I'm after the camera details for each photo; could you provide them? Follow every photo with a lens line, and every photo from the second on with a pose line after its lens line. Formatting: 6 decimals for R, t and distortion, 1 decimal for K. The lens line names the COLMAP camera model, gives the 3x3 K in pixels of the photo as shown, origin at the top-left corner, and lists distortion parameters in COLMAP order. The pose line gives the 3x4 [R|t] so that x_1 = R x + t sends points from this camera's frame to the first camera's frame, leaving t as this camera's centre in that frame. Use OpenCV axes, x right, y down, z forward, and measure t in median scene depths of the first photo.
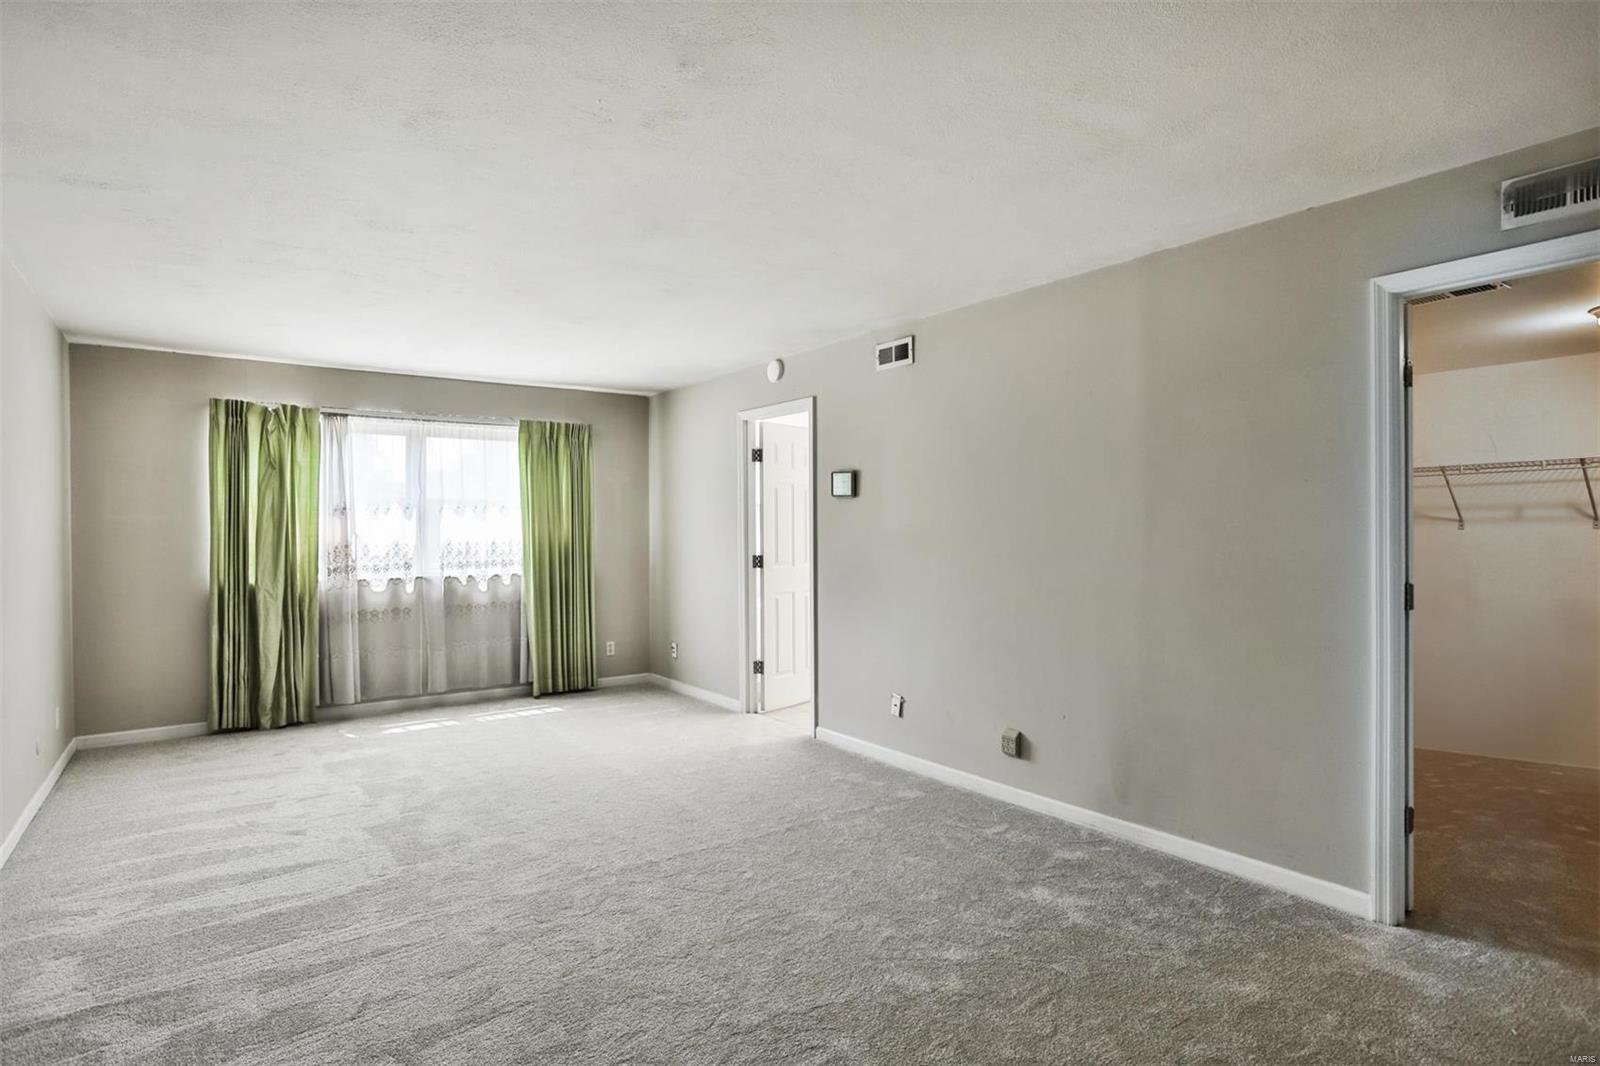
lens RADIAL K [[836.5, 0, 795.0], [0, 836.5, 529.7], [0, 0, 1]] dist [-0.056380, 0.033411]
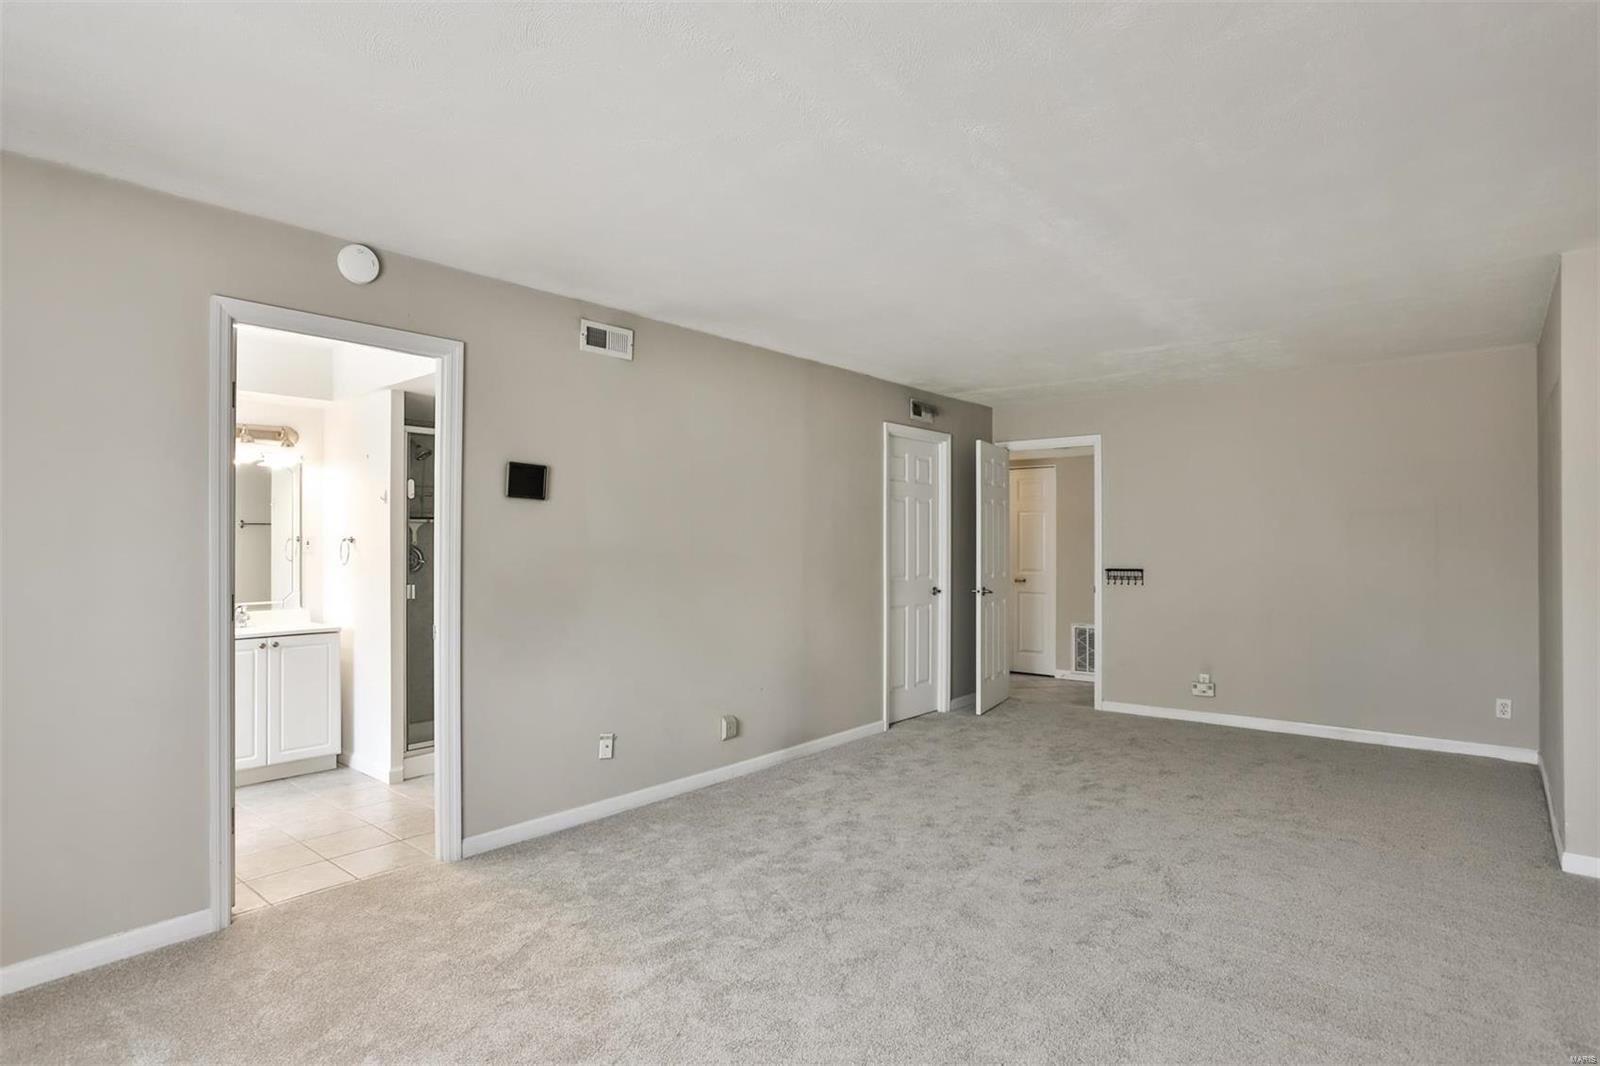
lens RADIAL K [[836.5, 0, 795.0], [0, 836.5, 529.7], [0, 0, 1]] dist [-0.056380, 0.033411]
pose [[-0.233486, 0.026008, 0.972012, -0.680351], [0.001247, 0.999649, -0.026448, 0.007820], [-0.972359, -0.004963, -0.233437, 0.899383]]
